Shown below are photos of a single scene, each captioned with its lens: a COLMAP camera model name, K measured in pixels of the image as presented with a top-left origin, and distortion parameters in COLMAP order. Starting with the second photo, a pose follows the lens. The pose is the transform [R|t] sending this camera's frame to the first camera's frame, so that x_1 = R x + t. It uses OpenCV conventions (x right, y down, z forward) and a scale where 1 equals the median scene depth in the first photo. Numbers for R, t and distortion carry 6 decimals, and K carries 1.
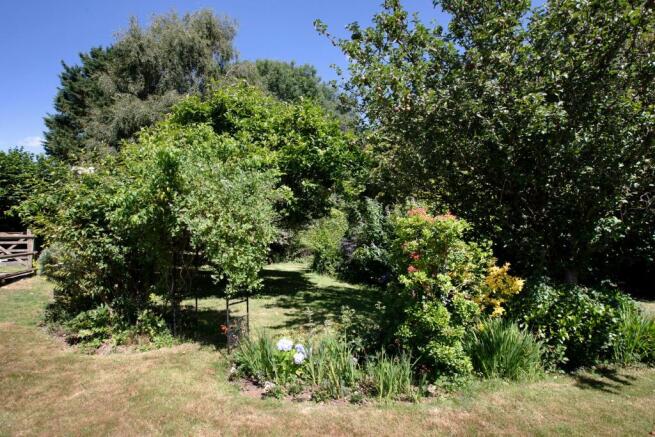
lens RADIAL K [[310.6, 0, 324.4], [0, 310.6, 217.3], [0, 0, 1]] dist [0.001436, 0.000117]
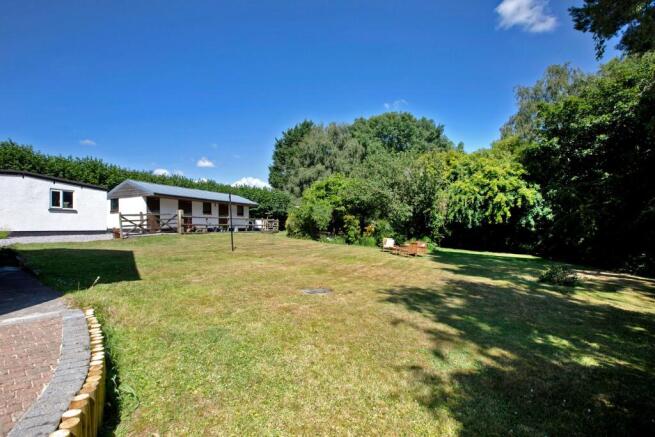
lens RADIAL K [[315.8, 0, 348.9], [0, 315.8, 220.6], [0, 0, 1]] dist [-0.025146, 0.002060]
pose [[0.918257, 0.026372, -0.395106, 1.150653], [-0.020286, 0.999603, 0.019574, -0.023977], [0.395465, -0.009959, 0.918427, -1.912761]]
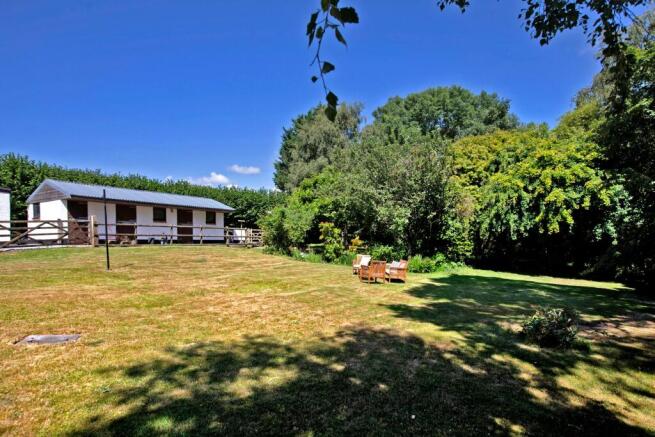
lens RADIAL K [[394.8, 0, 342.0], [0, 394.8, 214.2], [0, 0, 1]] dist [-0.016139, 0.001834]
pose [[0.832370, 0.002017, -0.554216, 1.503624], [-0.017046, 0.999613, -0.021964, -0.015855], [0.553958, 0.027729, 0.832083, -1.447406]]
